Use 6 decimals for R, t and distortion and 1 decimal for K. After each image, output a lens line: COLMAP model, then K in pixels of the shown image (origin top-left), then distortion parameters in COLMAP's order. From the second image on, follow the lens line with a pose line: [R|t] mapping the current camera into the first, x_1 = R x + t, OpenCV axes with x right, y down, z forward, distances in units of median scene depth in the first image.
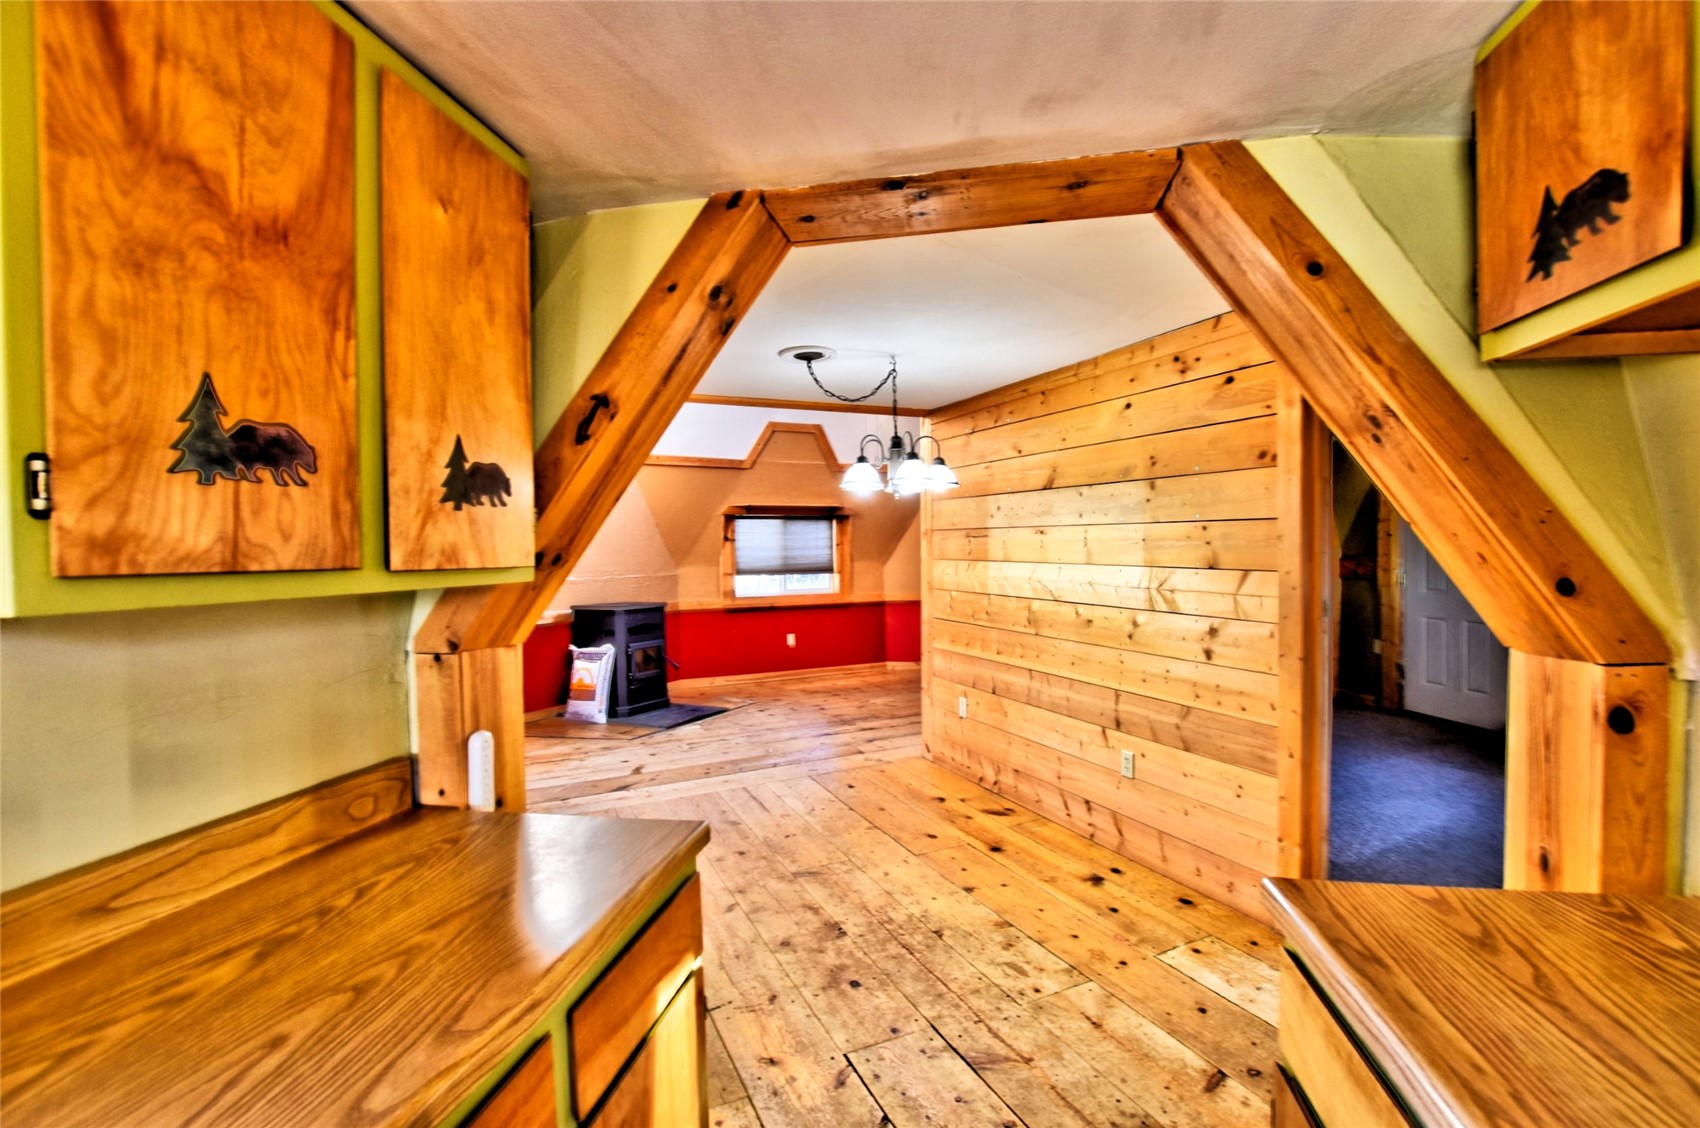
lens RADIAL K [[707.1, 0, 850.0], [0, 707.1, 564.0], [0, 0, 1]] dist [-0.000237, -0.000019]
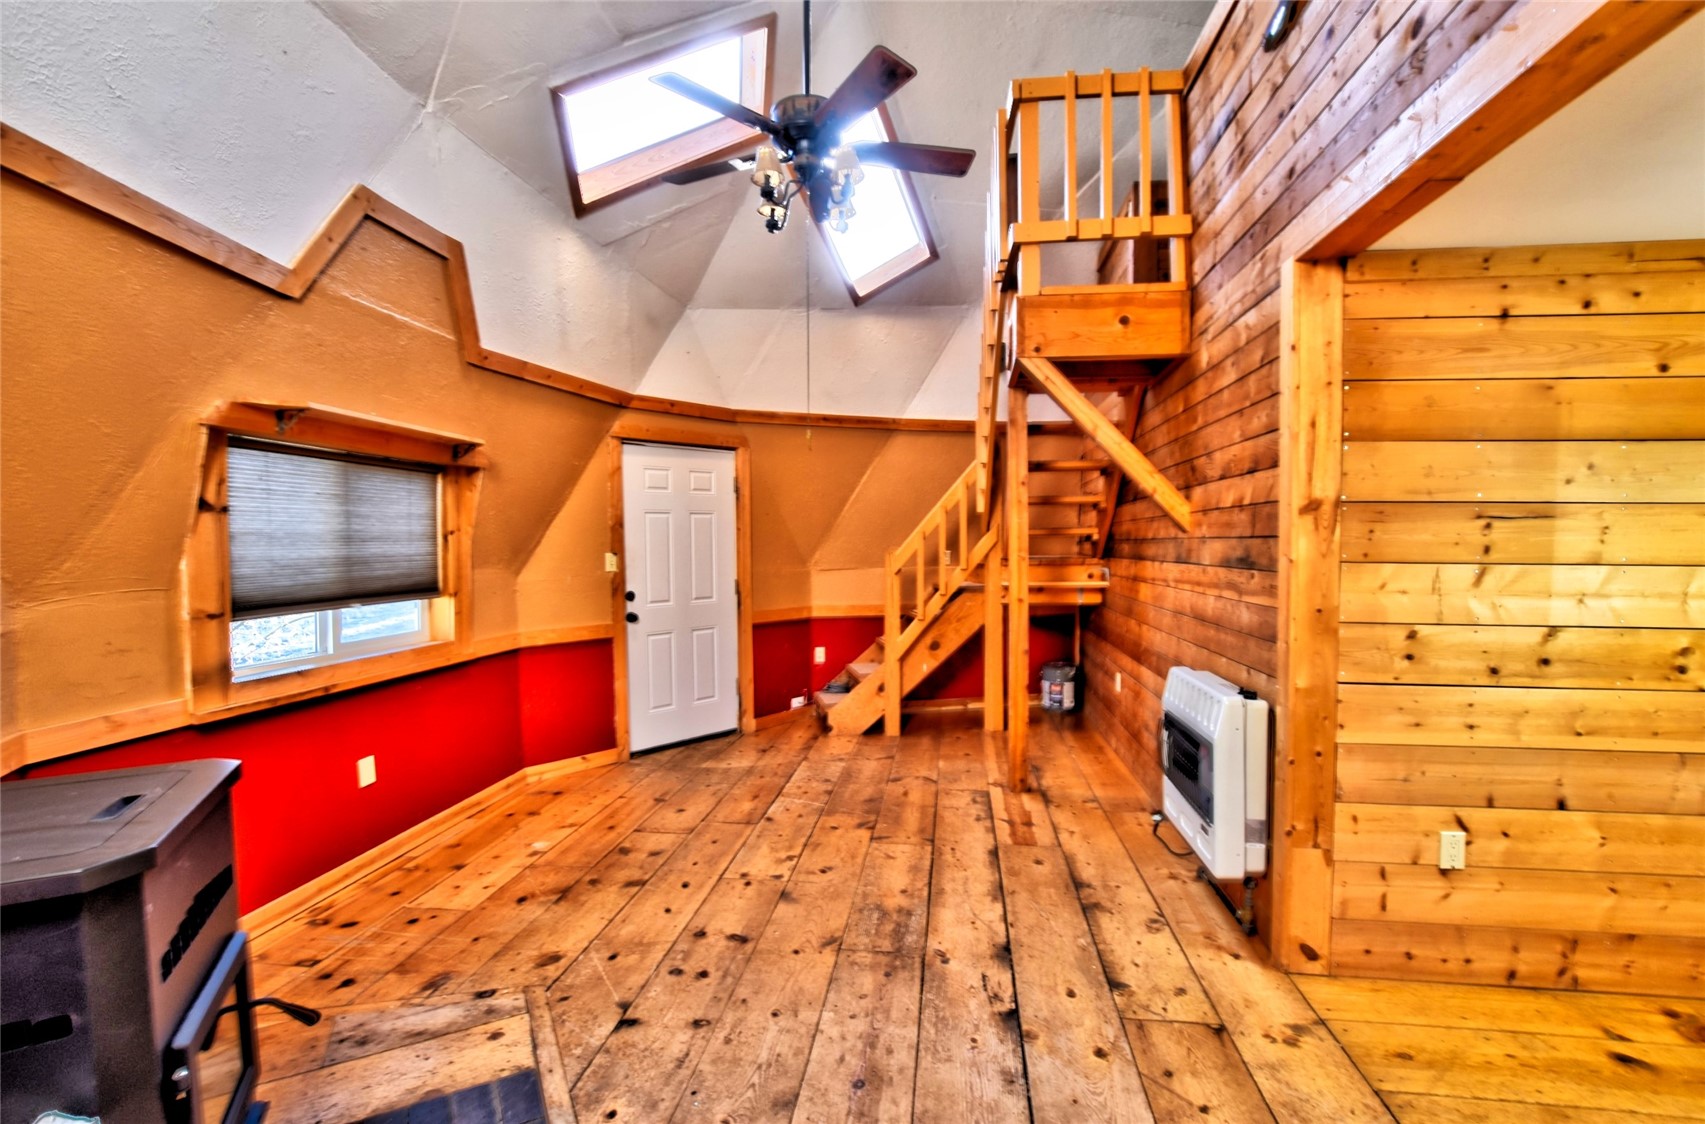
lens RADIAL K [[752.6, 0, 857.9], [0, 752.6, 568.0], [0, 0, 1]] dist [-0.033865, 0.006451]
pose [[0.562023, -0.015216, 0.826982, -0.277524], [0.011813, 0.999876, 0.010369, -0.006796], [-0.827037, 0.003942, 0.562133, 0.564126]]
